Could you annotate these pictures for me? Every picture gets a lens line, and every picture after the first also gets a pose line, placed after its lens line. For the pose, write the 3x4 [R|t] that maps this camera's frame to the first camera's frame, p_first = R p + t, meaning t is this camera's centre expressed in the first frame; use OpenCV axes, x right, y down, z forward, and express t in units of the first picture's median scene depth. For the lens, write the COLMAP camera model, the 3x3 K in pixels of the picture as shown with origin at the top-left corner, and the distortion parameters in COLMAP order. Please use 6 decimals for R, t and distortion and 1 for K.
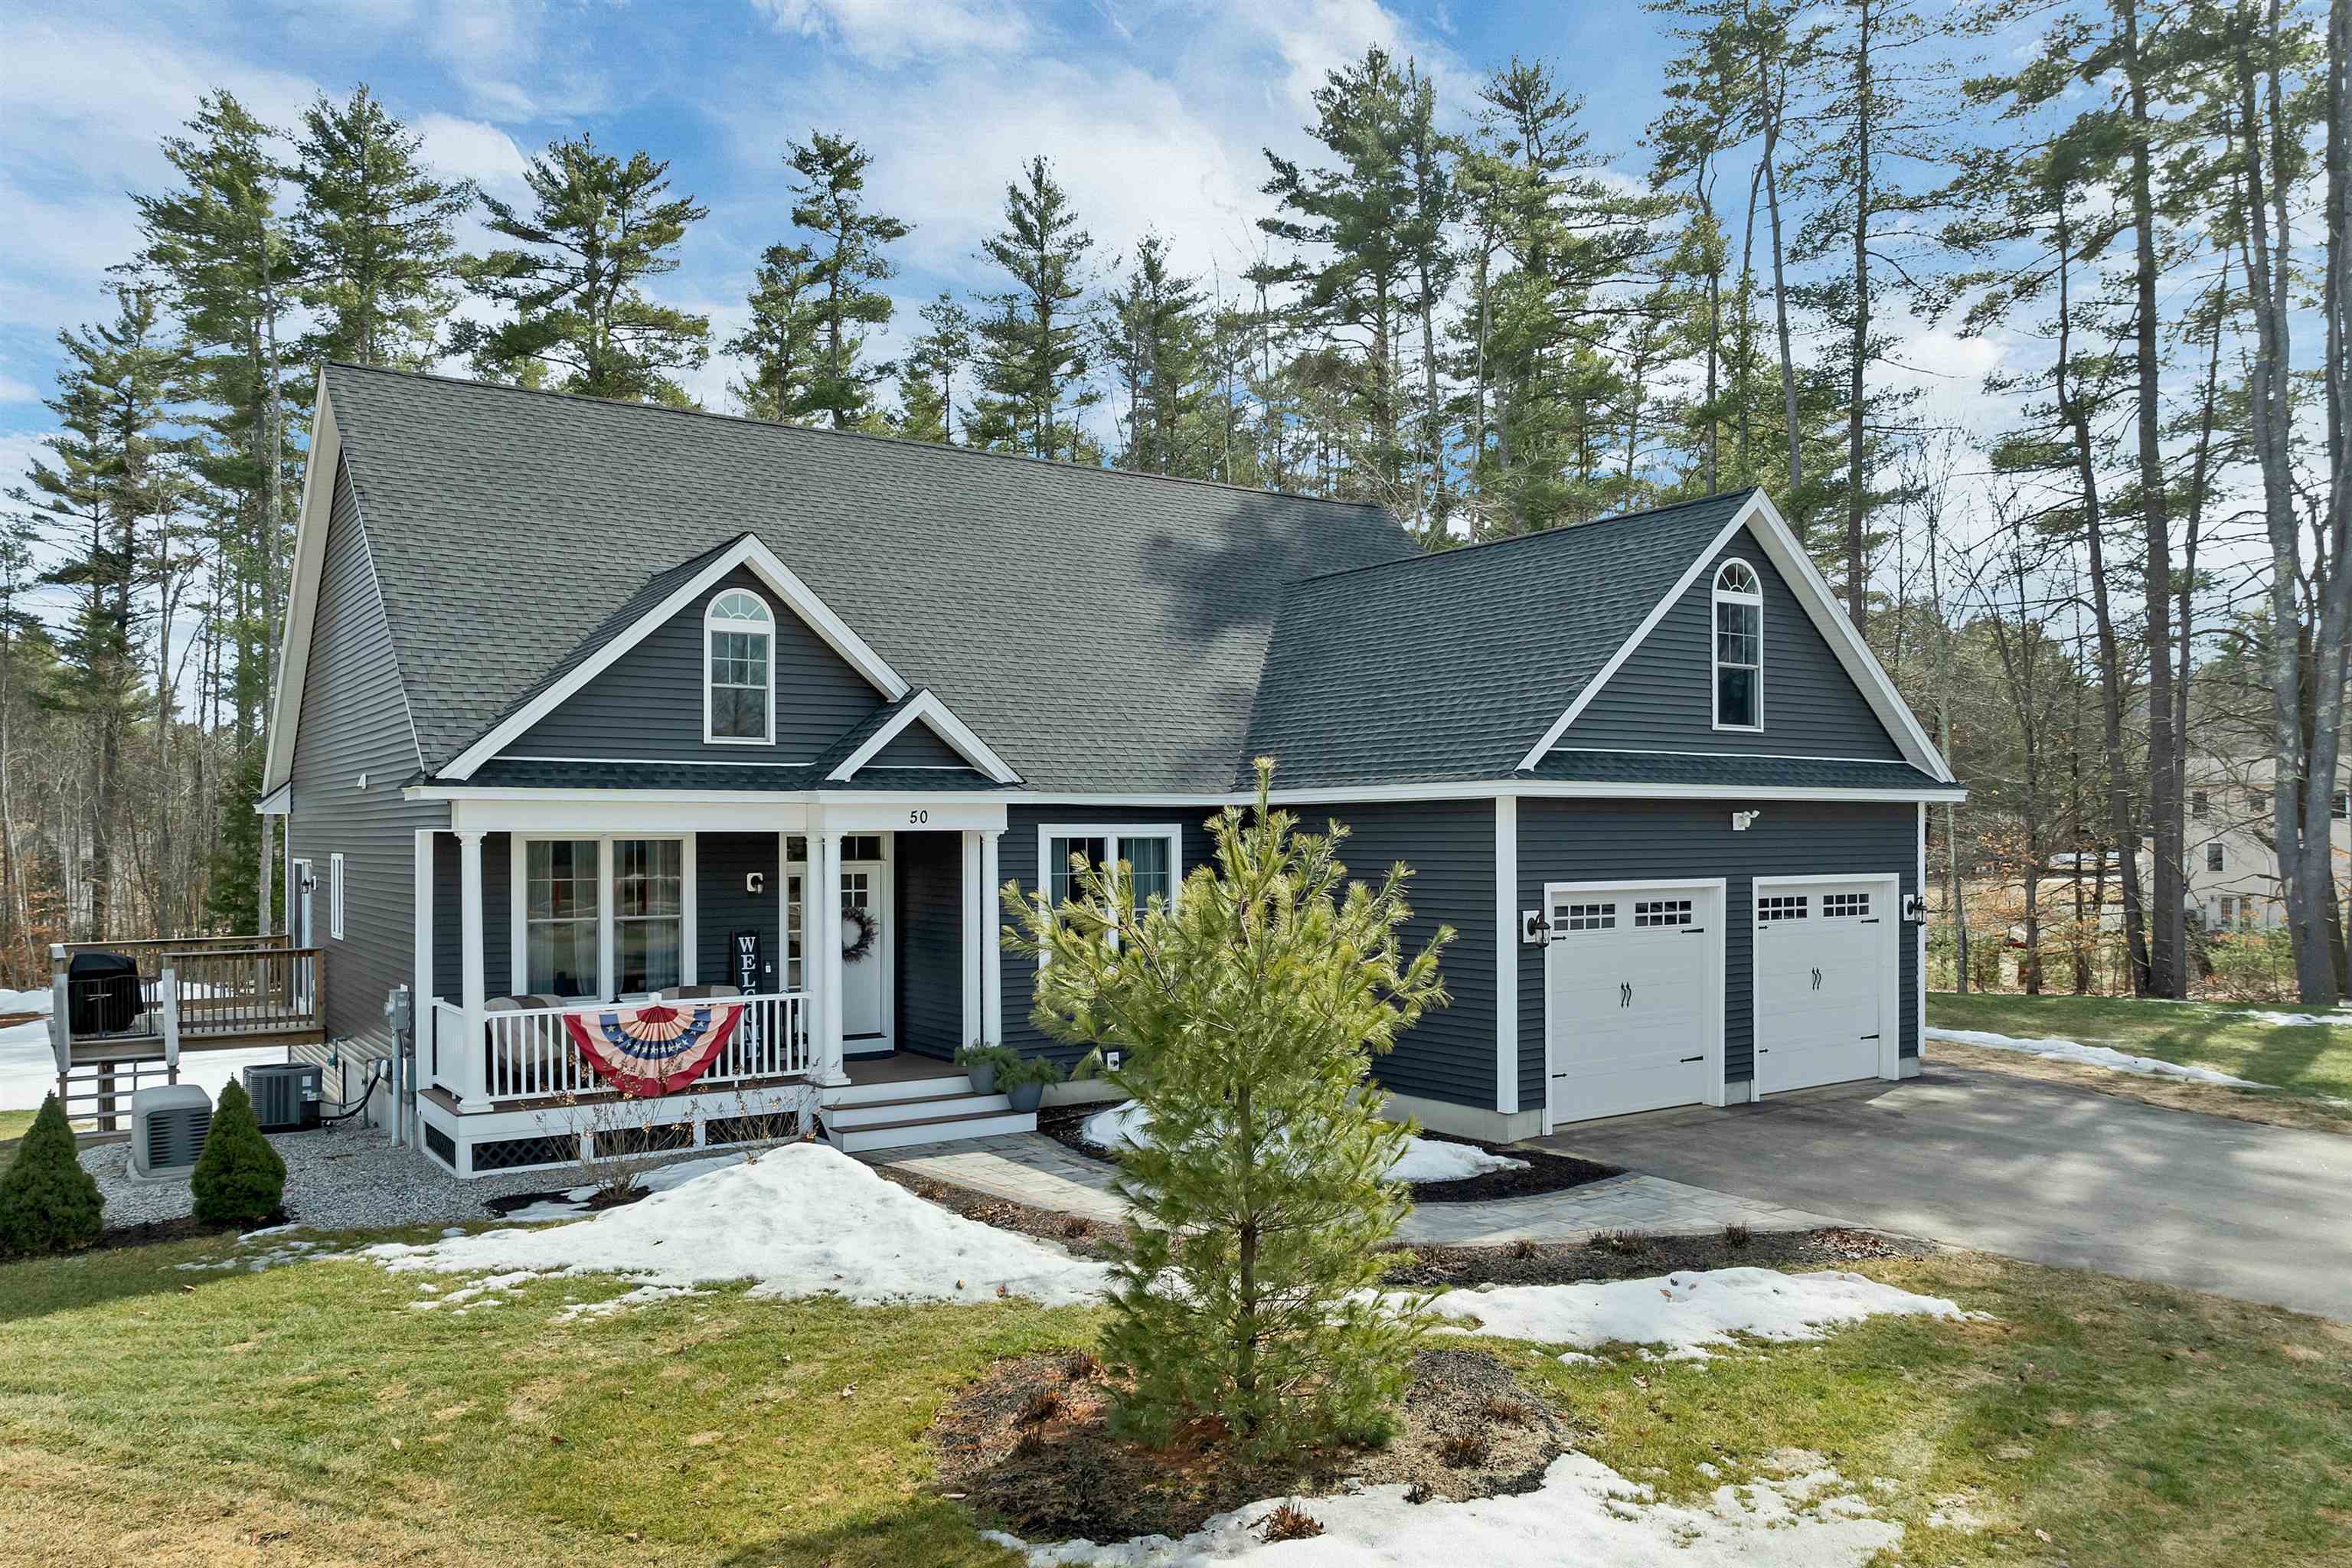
lens RADIAL K [[1702.6, 0, 1176.9], [0, 1702.6, 792.2], [0, 0, 1]] dist [-0.036464, -0.004059]
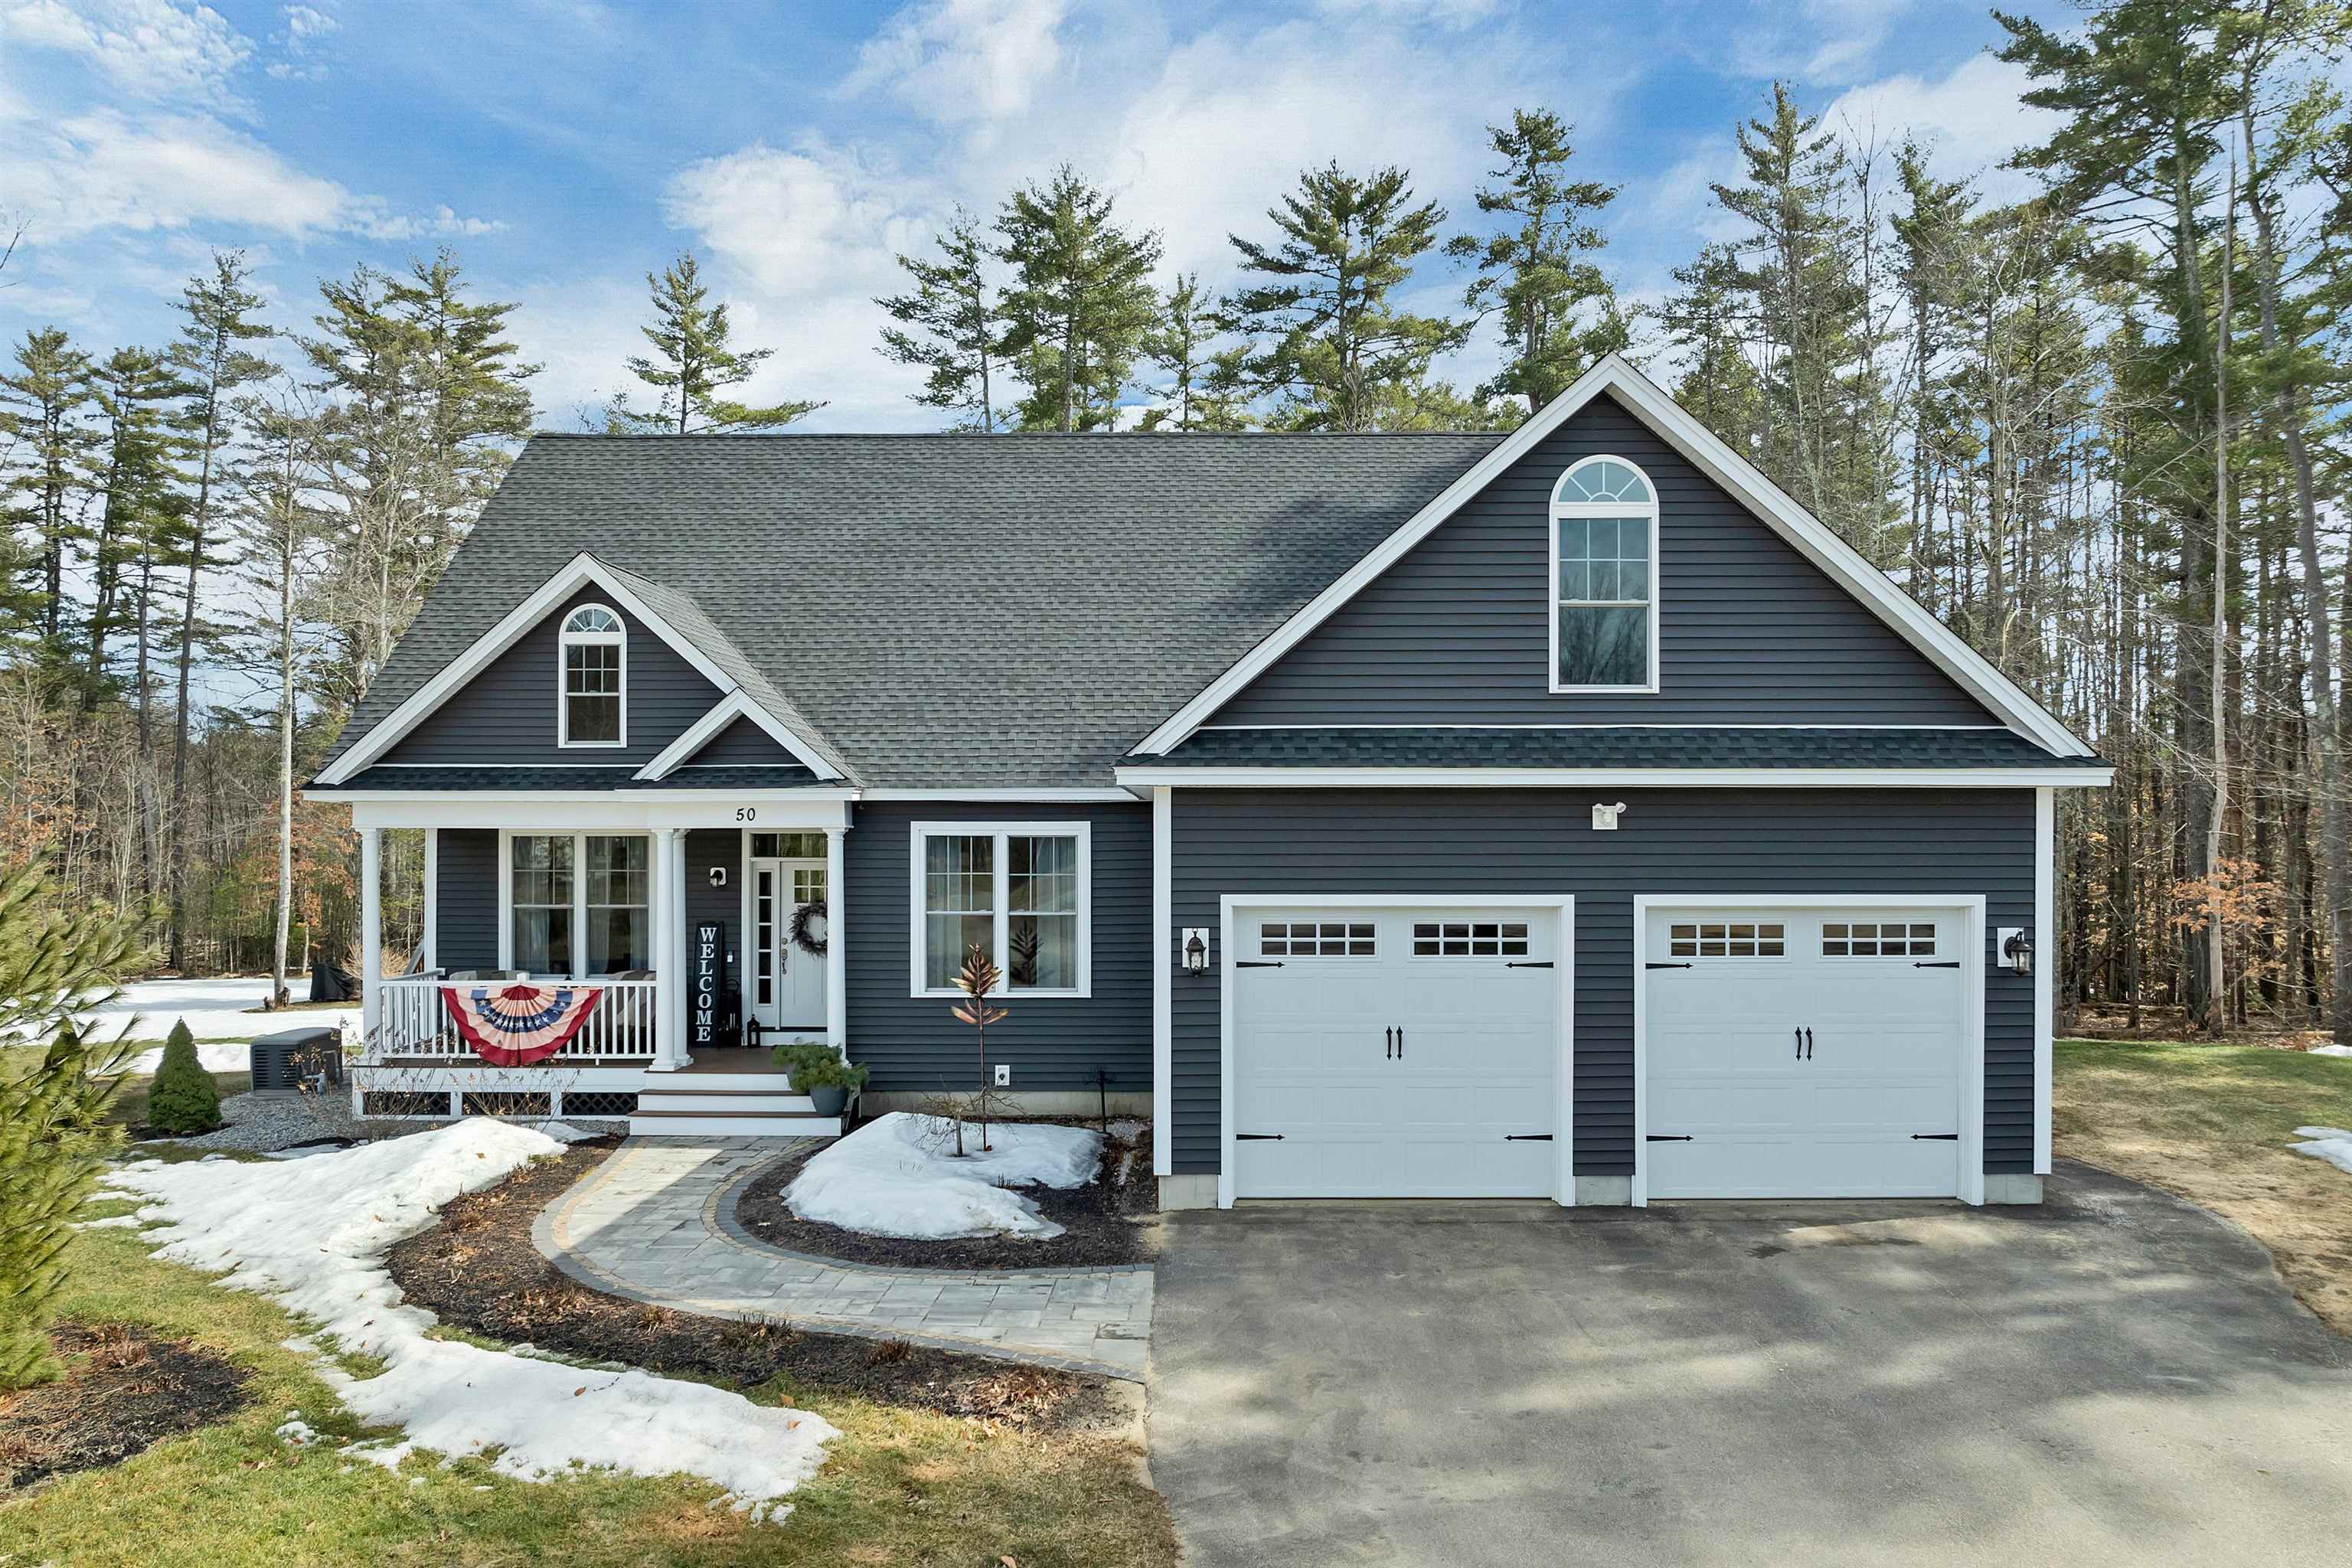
lens RADIAL K [[1702.6, 0, 1176.9], [0, 1702.6, 792.2], [0, 0, 1]] dist [-0.036464, -0.004059]
pose [[0.816164, -0.010364, -0.577728, 0.660486], [0.010774, 0.999938, -0.002718, 0.006986], [0.577721, -0.004006, 0.816225, 0.330254]]
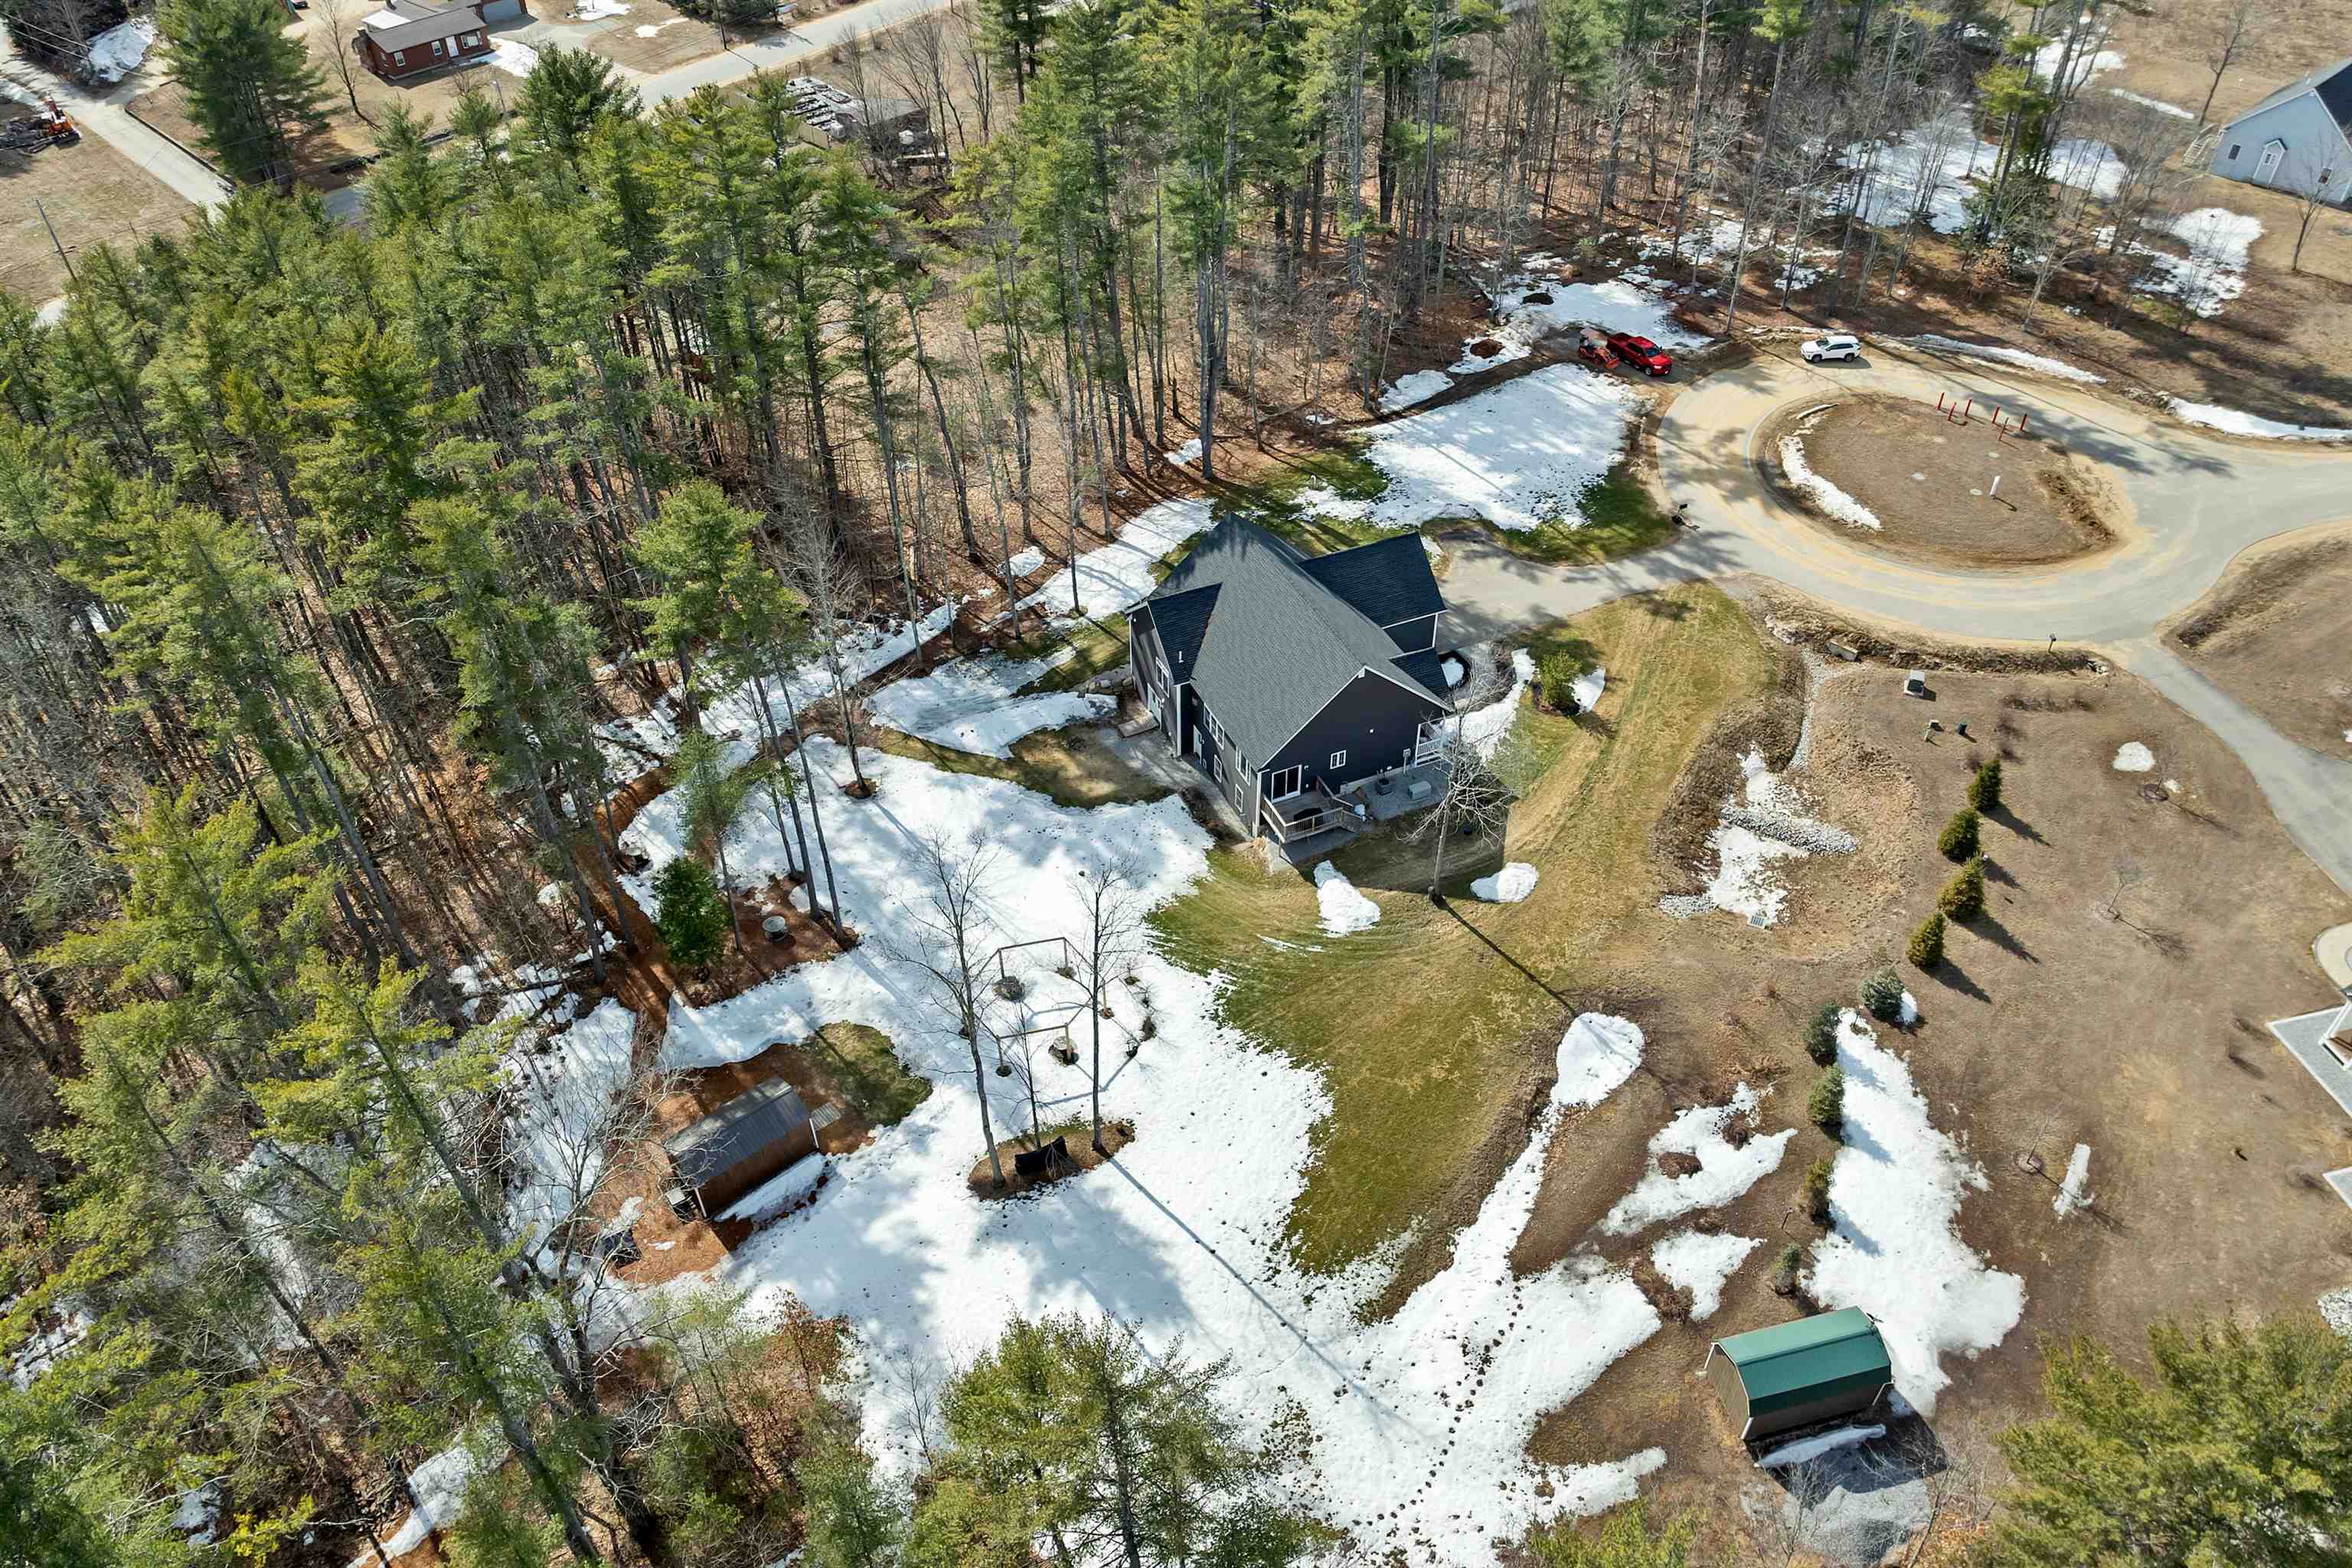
lens RADIAL K [[1713.5, 0, 1190.1], [0, 1713.5, 789.5], [0, 0, 1]] dist [-0.040775, -0.002765]
pose [[0.189331, -0.645688, 0.739757, -4.851375], [-0.018851, 0.750855, 0.660199, -3.498356], [-0.981732, -0.138942, 0.129988, 0.960109]]
